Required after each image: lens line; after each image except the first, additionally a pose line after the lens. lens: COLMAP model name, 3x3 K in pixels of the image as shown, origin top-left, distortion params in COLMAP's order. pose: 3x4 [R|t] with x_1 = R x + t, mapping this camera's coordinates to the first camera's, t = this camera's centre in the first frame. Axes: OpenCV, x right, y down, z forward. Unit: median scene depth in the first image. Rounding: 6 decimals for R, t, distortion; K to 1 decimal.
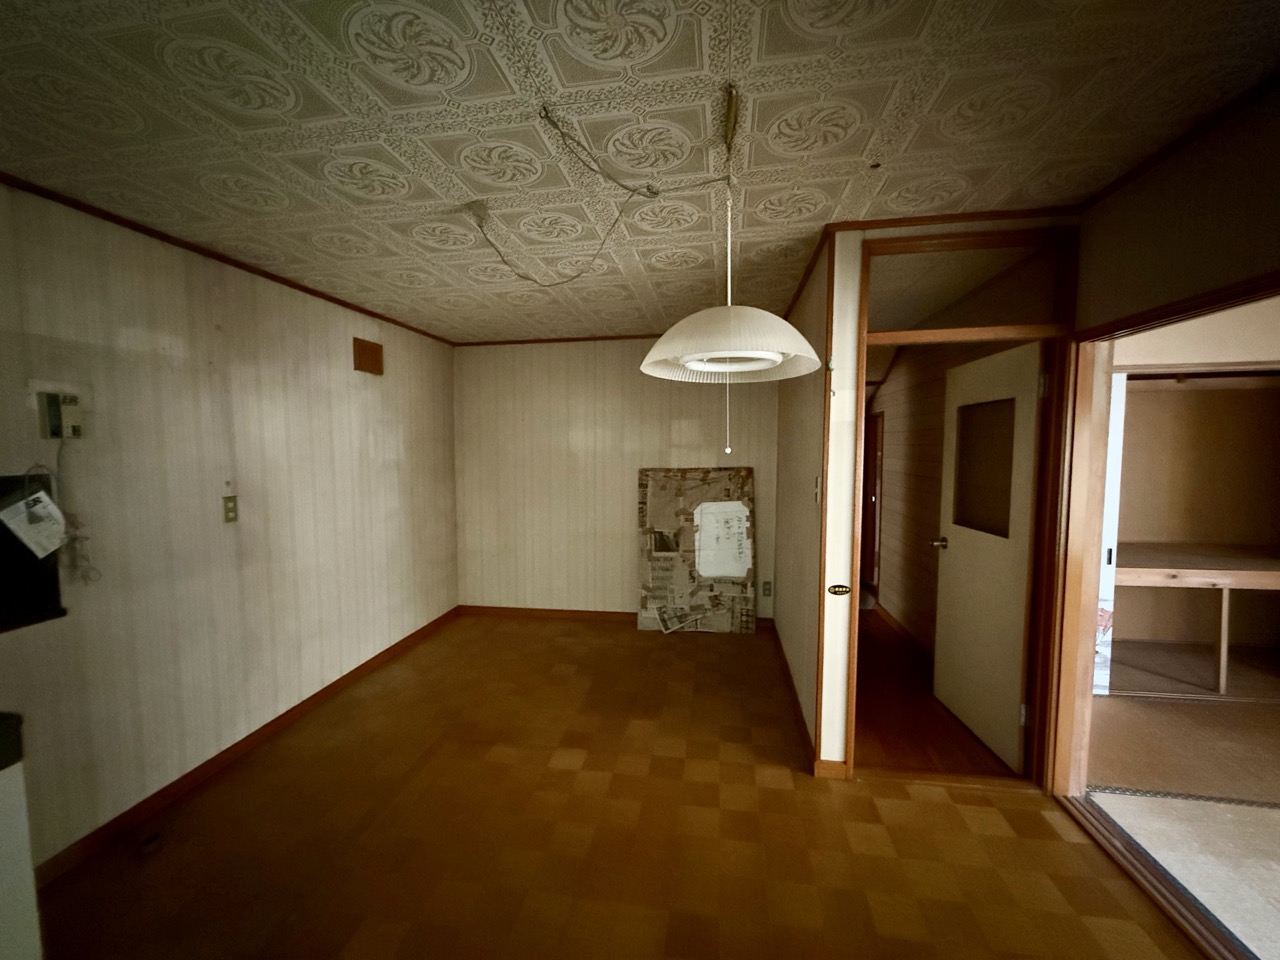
lens RADIAL K [[516.0, 0, 636.9], [0, 516.0, 481.0], [0, 0, 1]] dist [0.000299, -0.000163]
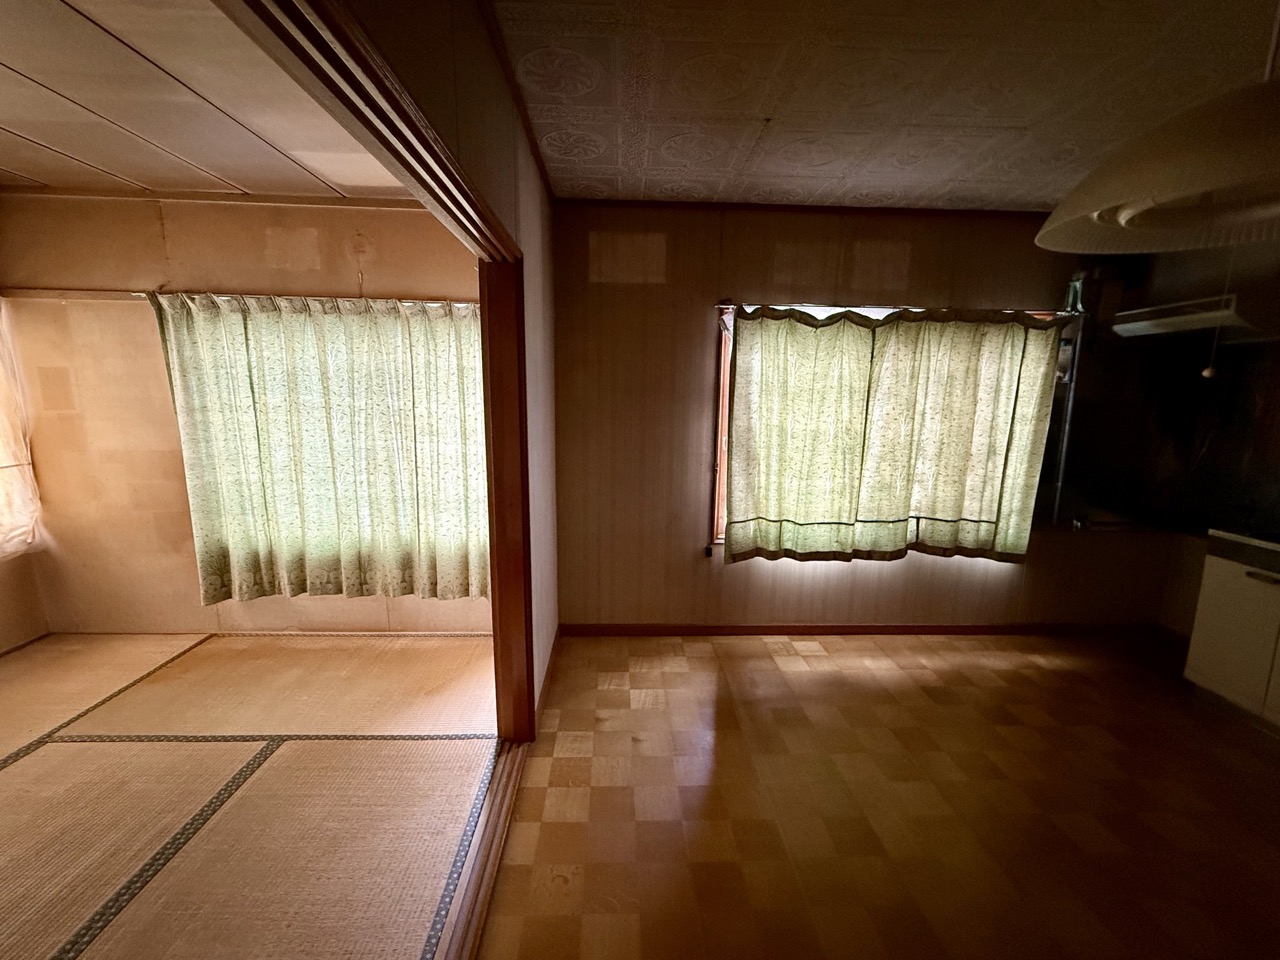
lens RADIAL K [[525.4, 0, 635.5], [0, 525.4, 481.1], [0, 0, 1]] dist [0.000477, -0.000245]
pose [[-0.981422, 0.030043, -0.189492, 0.490673], [-0.016000, 0.971407, 0.236880, -0.038242], [0.191191, 0.235512, -0.952880, 0.800475]]
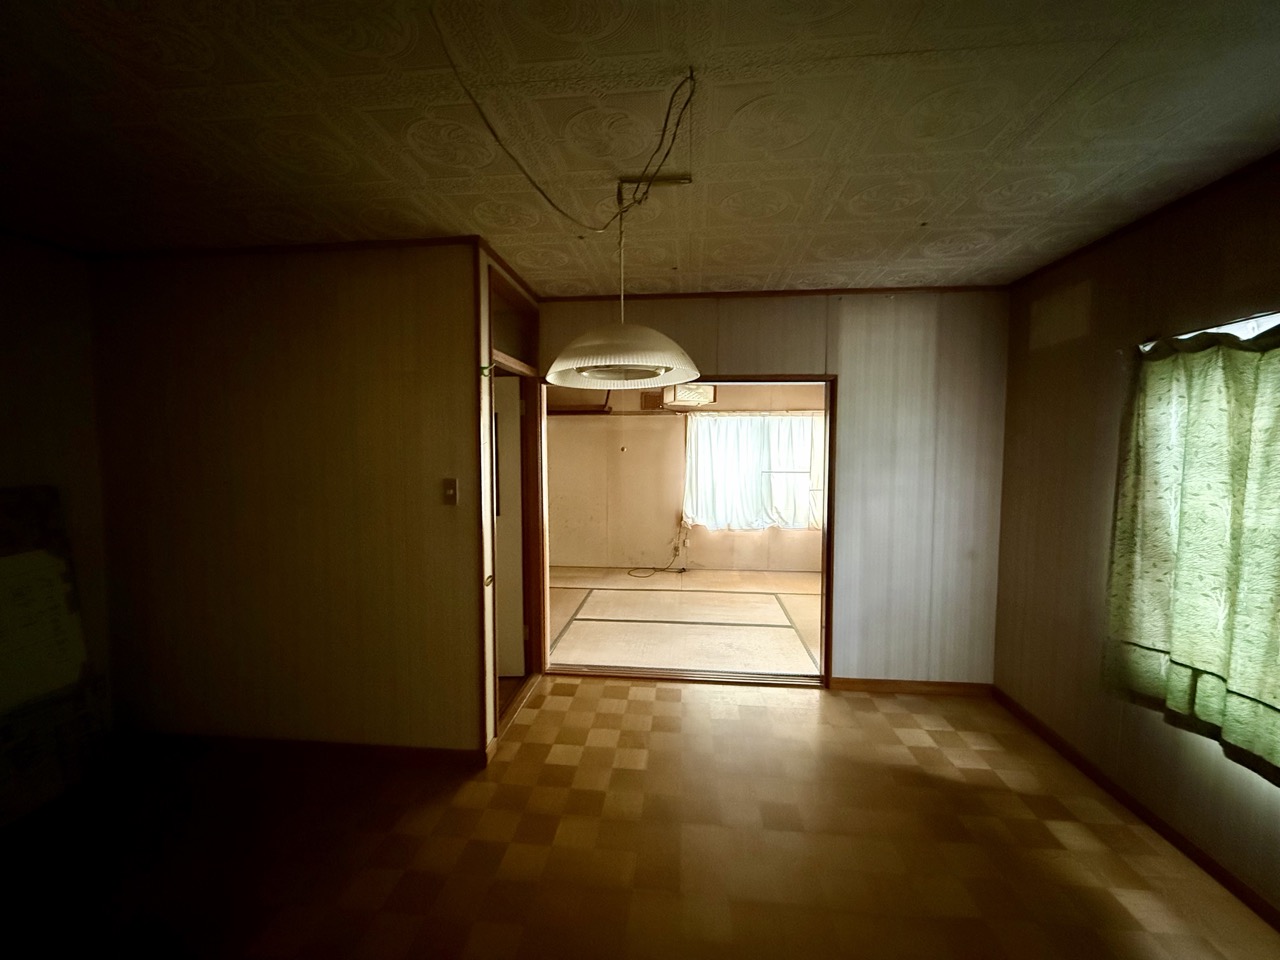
lens RADIAL K [[512.9, 0, 641.0], [0, 512.9, 483.8], [0, 0, 1]] dist [-0.000436, 0.000028]
pose [[-0.070880, -0.062881, 0.995501, -0.532775], [0.069643, 0.995264, 0.067824, -0.032411], [-0.995051, 0.074137, -0.066165, 0.578399]]
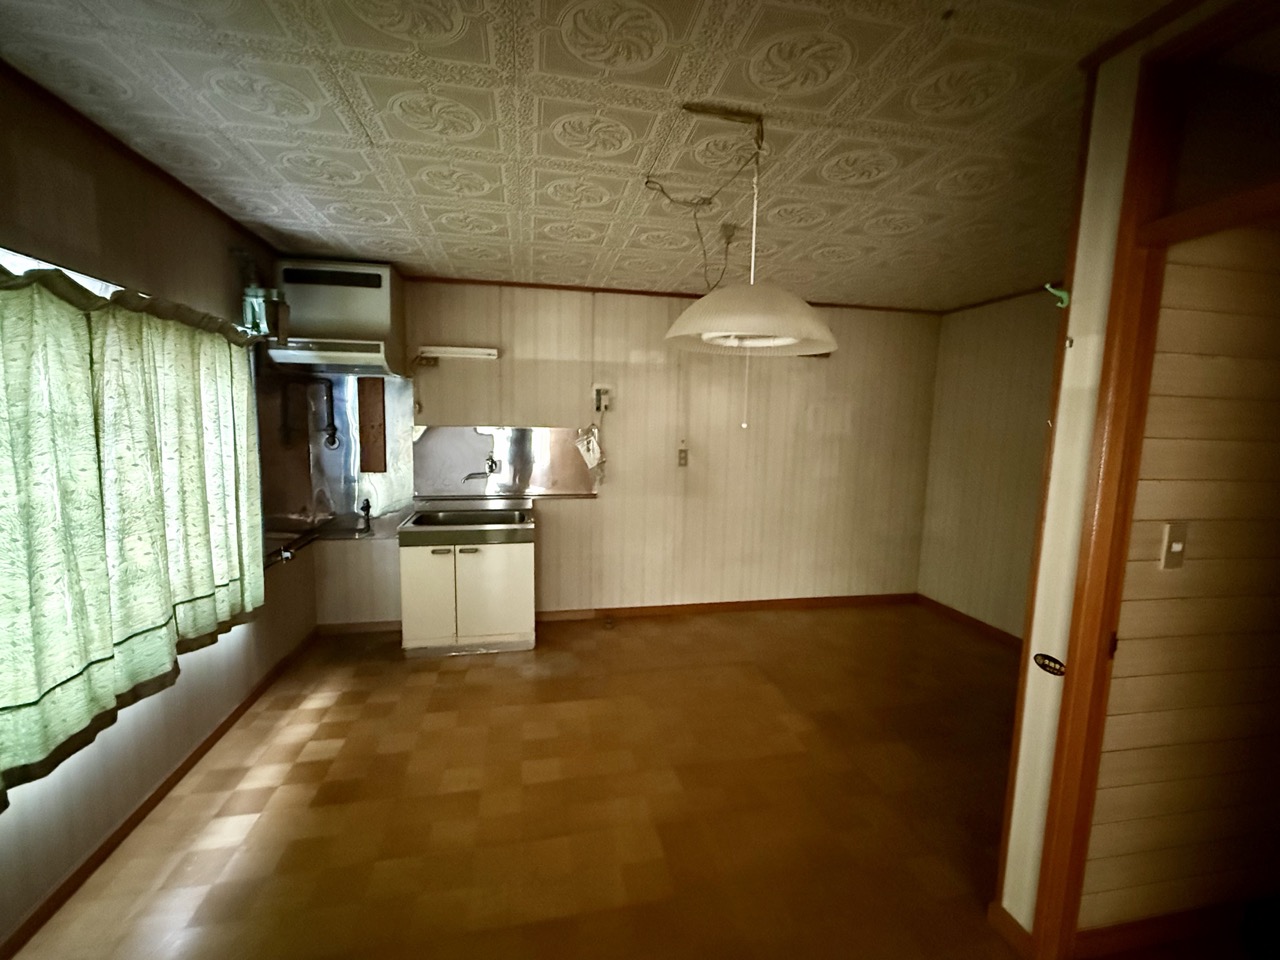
lens RADIAL K [[557.4, 0, 637.6], [0, 557.4, 478.8], [0, 0, 1]] dist [-0.000041, -0.000053]
pose [[0.351588, 0.115941, -0.928948, 0.631618], [-0.088886, 0.991953, 0.090163, -0.019193], [0.931926, 0.050870, 0.359064, 0.227448]]
